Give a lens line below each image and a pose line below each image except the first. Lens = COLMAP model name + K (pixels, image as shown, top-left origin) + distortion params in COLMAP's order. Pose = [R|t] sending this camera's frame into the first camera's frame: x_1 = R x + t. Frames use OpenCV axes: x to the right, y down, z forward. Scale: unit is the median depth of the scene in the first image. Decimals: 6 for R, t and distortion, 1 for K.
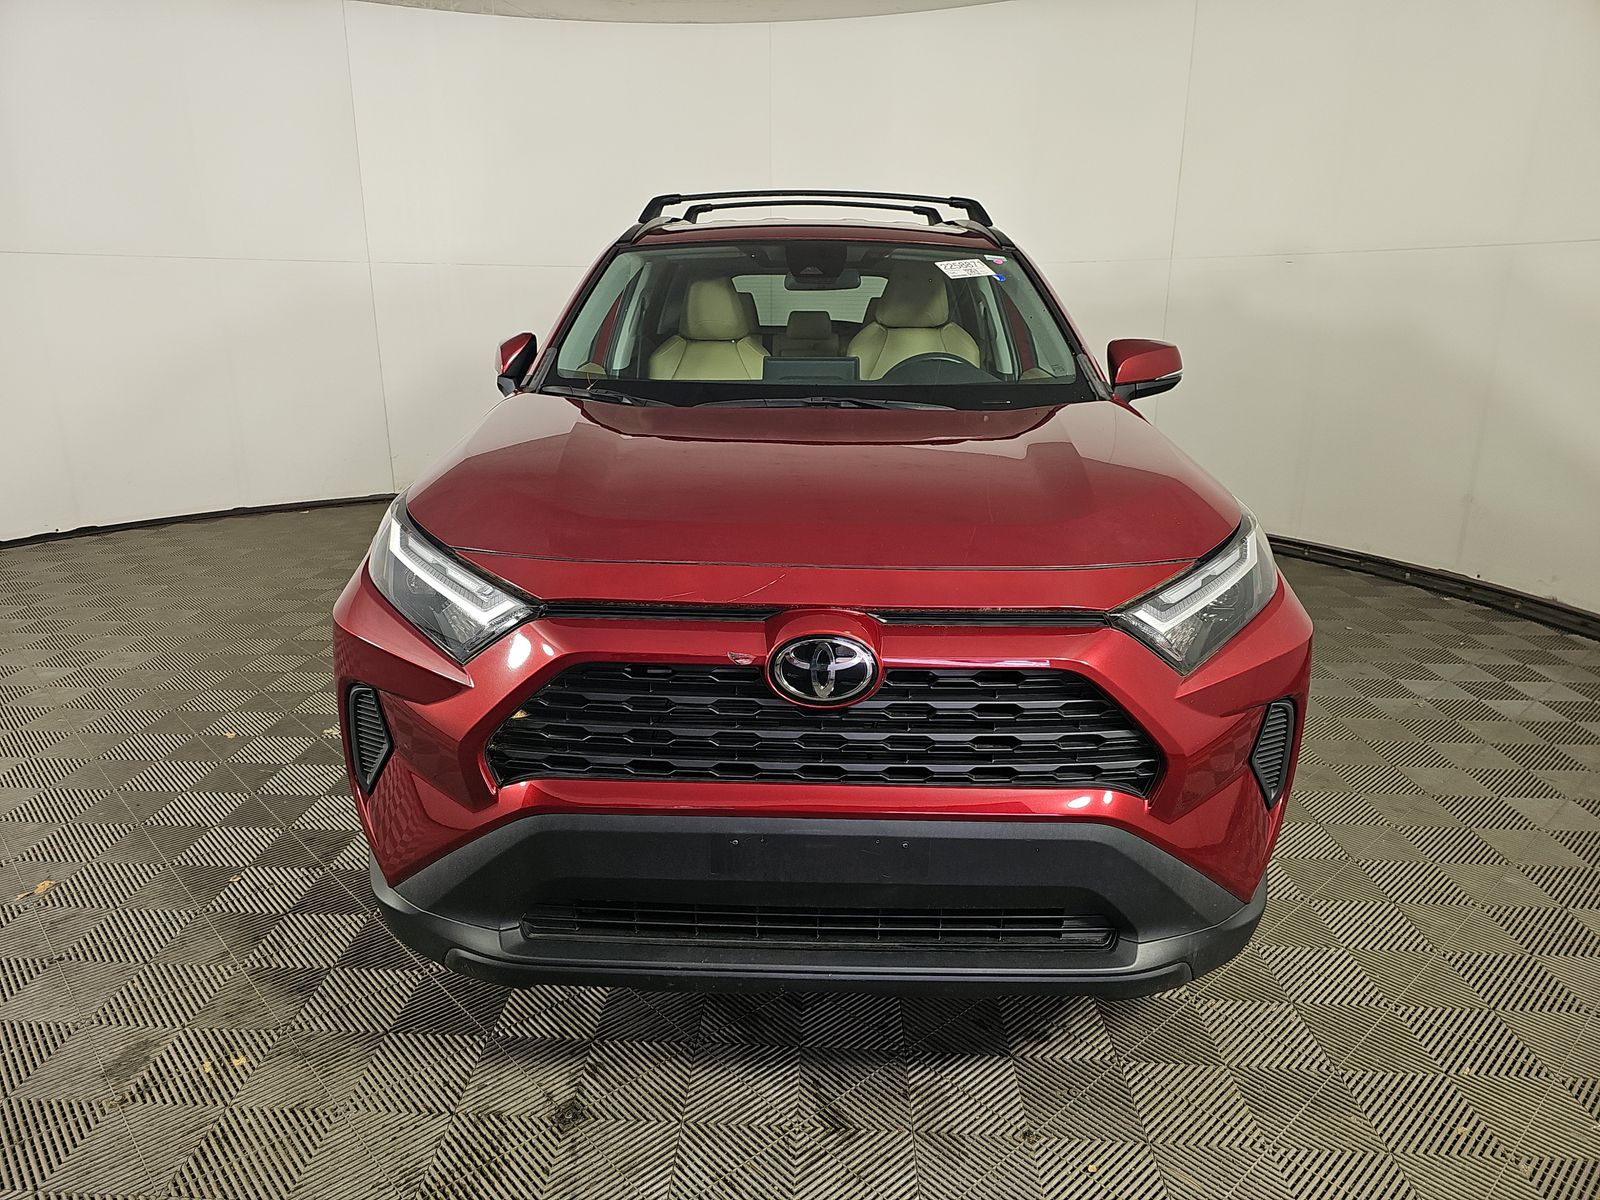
lens RADIAL K [[1052.2, 0, 800.0], [0, 1052.2, 600.0], [0, 0, 1]] dist [-0.000268, 0.000010]
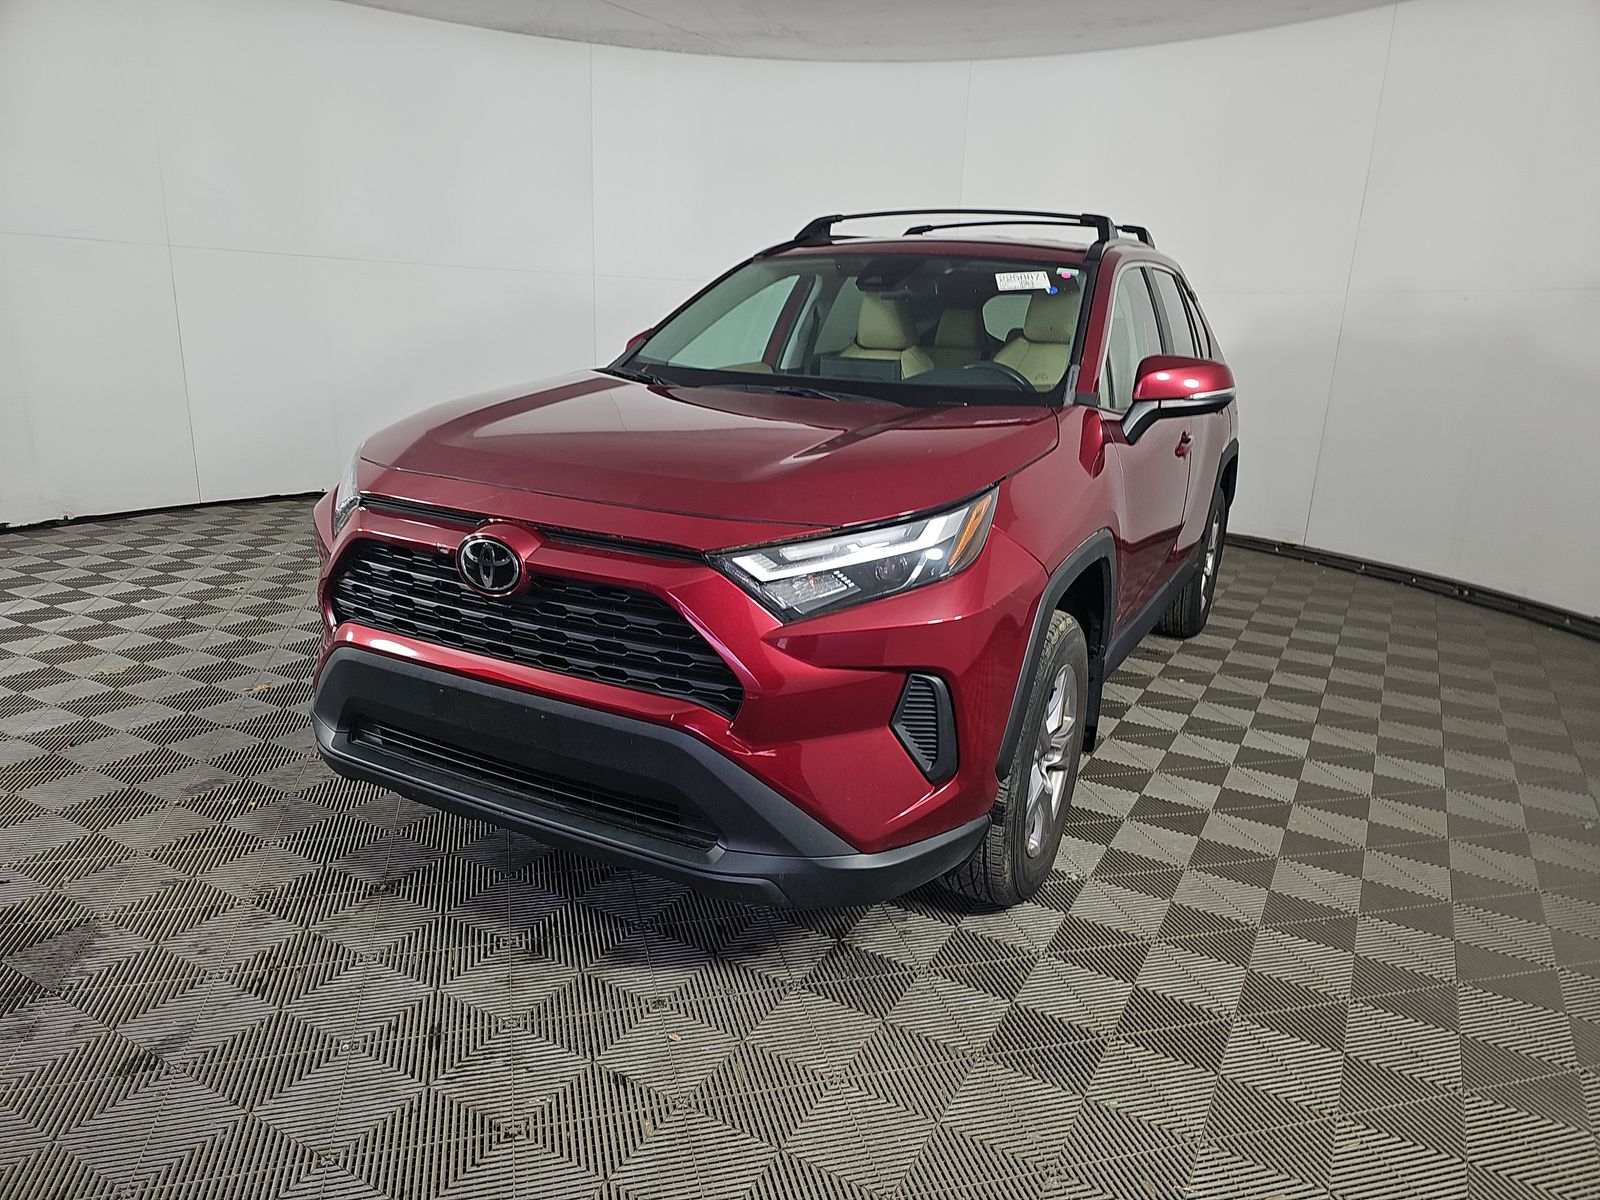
lens RADIAL K [[1064.1, 0, 800.0], [0, 1064.1, 600.0], [0, 0, 1]] dist [0.003465, 0.000997]
pose [[0.879393, 0.146326, -0.453053, 0.537530], [-0.157265, 0.987462, 0.013670, 0.017668], [0.449373, 0.059228, 0.891379, -0.014251]]
